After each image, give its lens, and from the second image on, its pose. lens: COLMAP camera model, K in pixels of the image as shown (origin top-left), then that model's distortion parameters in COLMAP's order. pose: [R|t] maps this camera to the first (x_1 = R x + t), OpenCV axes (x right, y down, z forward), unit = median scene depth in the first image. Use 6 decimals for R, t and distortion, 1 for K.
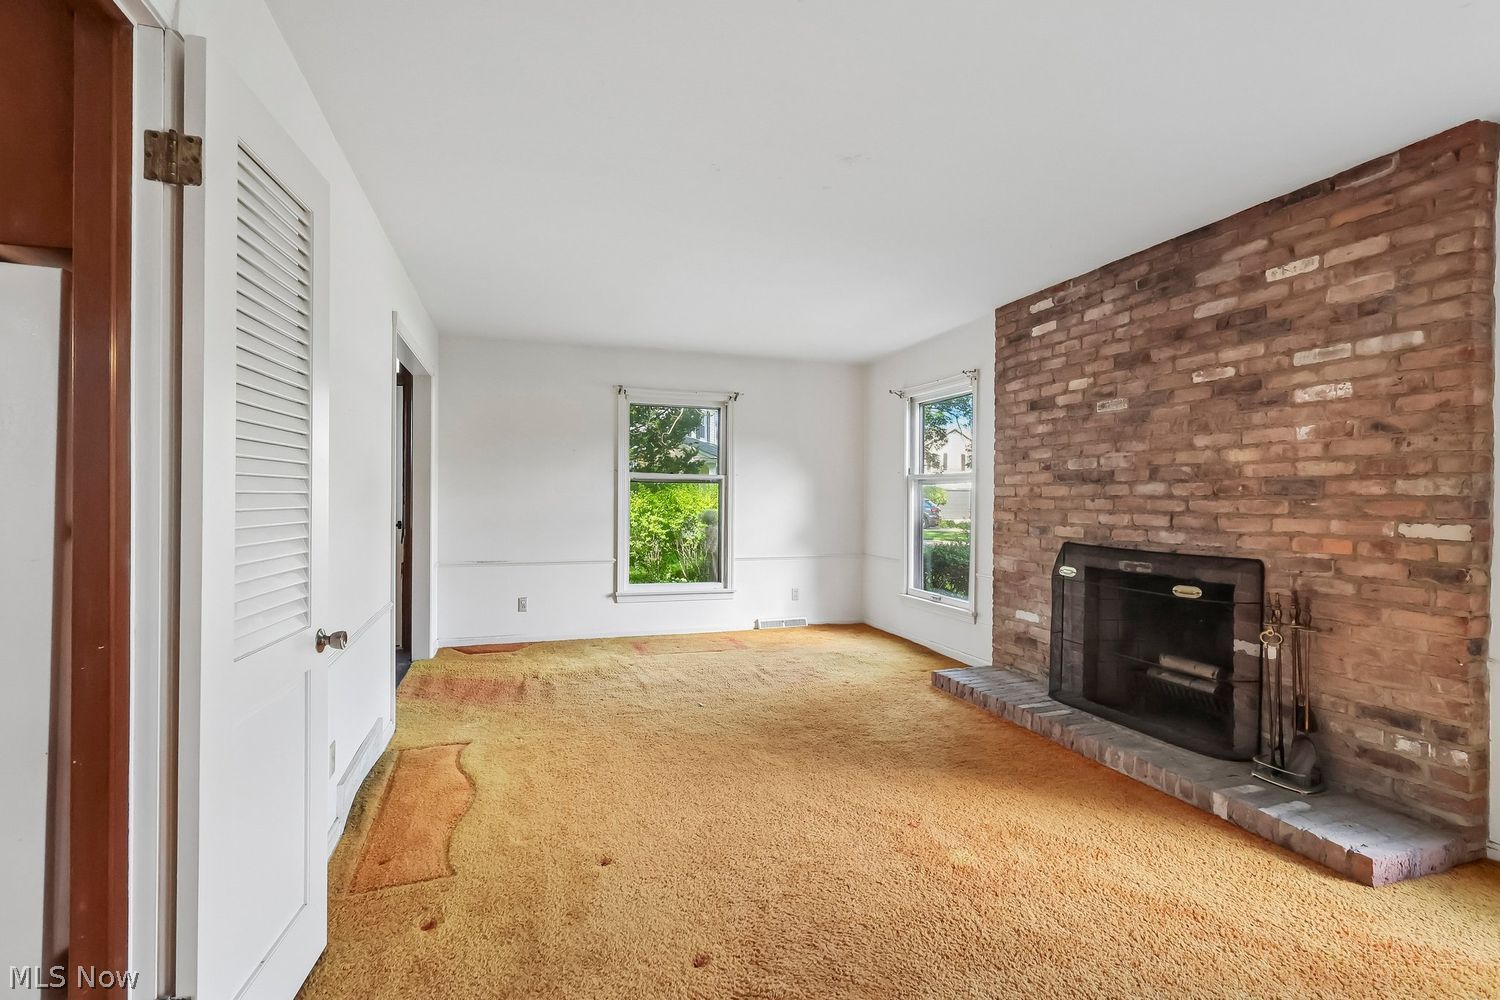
lens RADIAL K [[695.5, 0, 744.7], [0, 695.5, 508.2], [0, 0, 1]] dist [-0.004157, 0.001352]
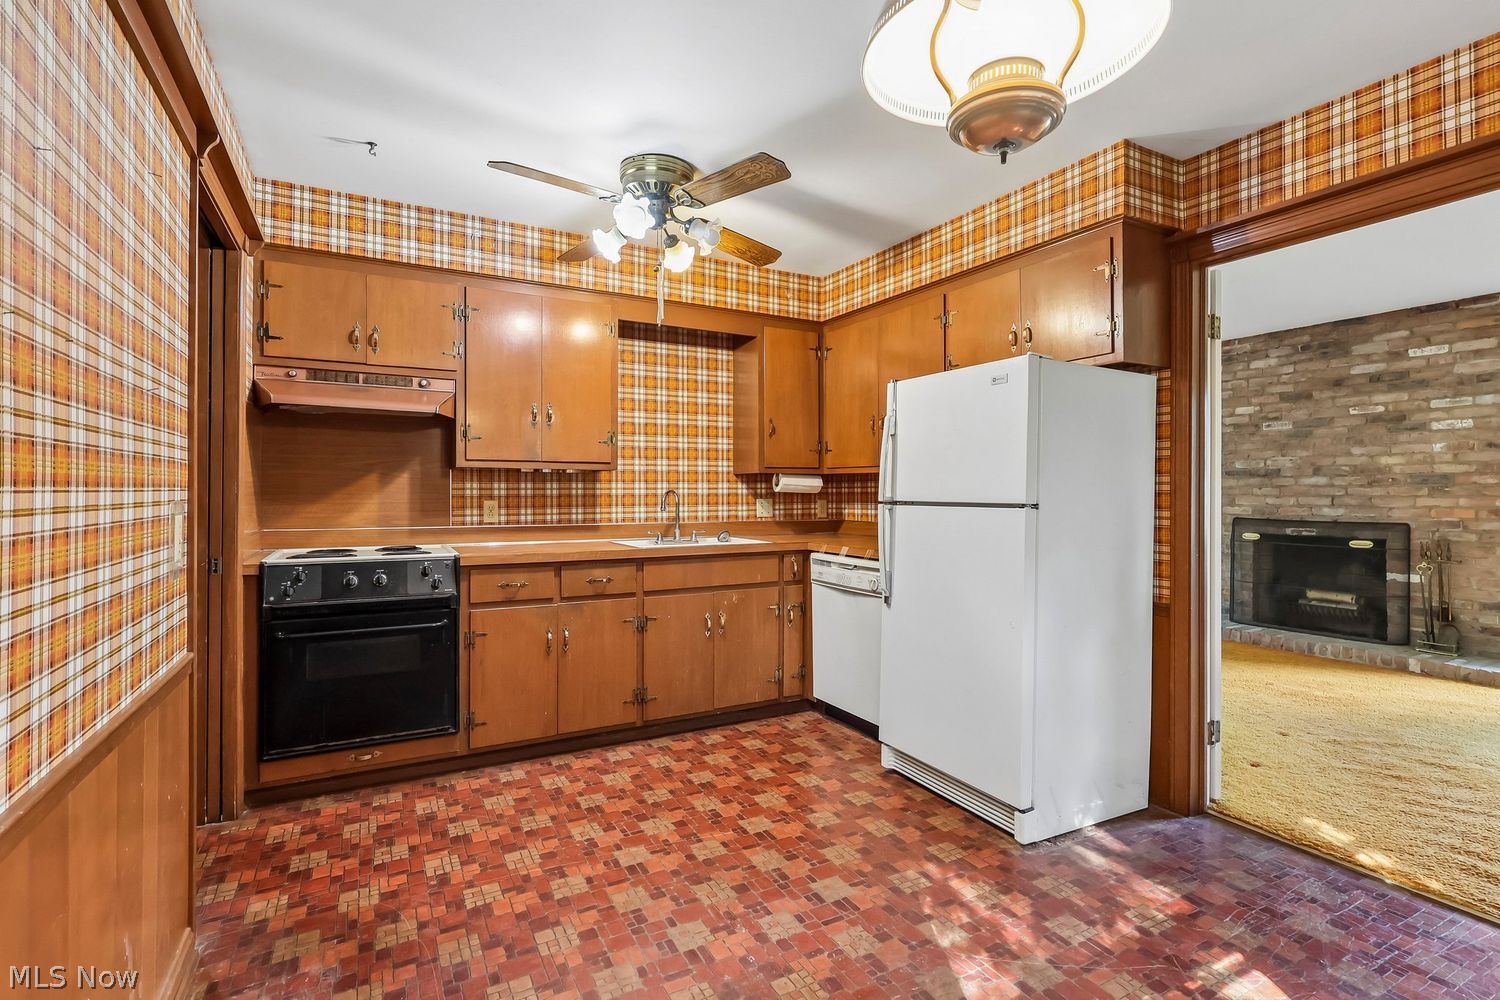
lens RADIAL K [[695.5, 0, 738.9], [0, 695.5, 495.4], [0, 0, 1]] dist [-0.004157, 0.001352]
pose [[0.985950, -0.009612, 0.166764, -1.062763], [0.011123, 0.999905, -0.008128, 0.003570], [-0.166670, 0.009869, 0.985963, -0.353803]]
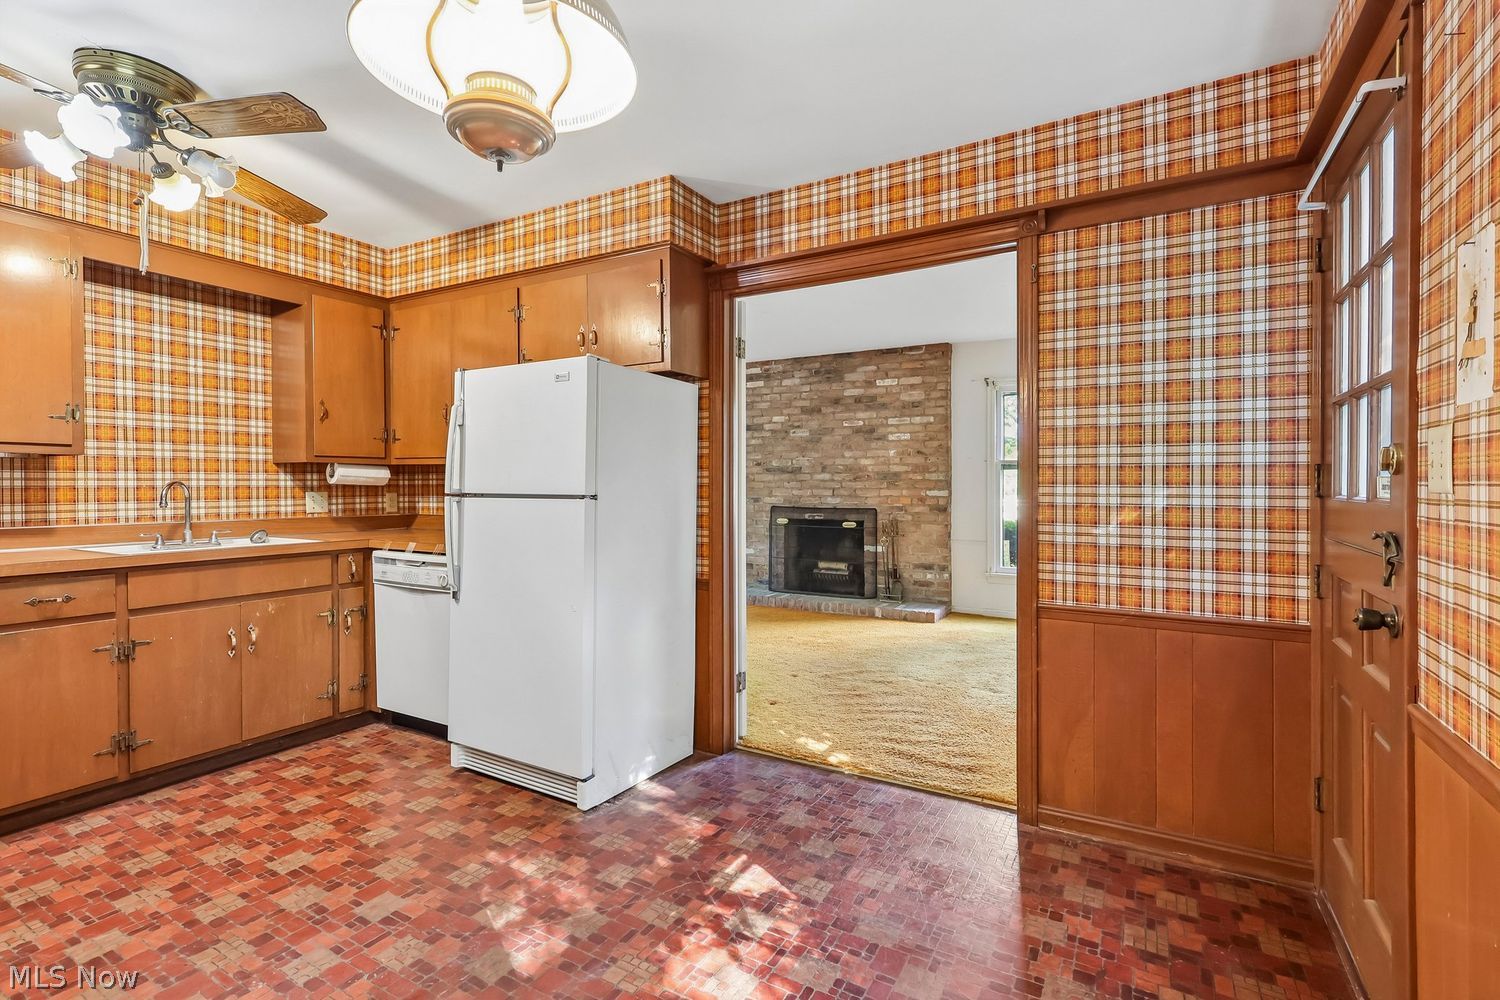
lens RADIAL K [[695.5, 0, 734.4], [0, 695.5, 497.1], [0, 0, 1]] dist [-0.004157, 0.001352]
pose [[0.750787, -0.019030, 0.660270, -1.043809], [0.015481, 0.999817, 0.011213, 0.005436], [-0.660363, 0.001803, 0.750944, -0.374938]]
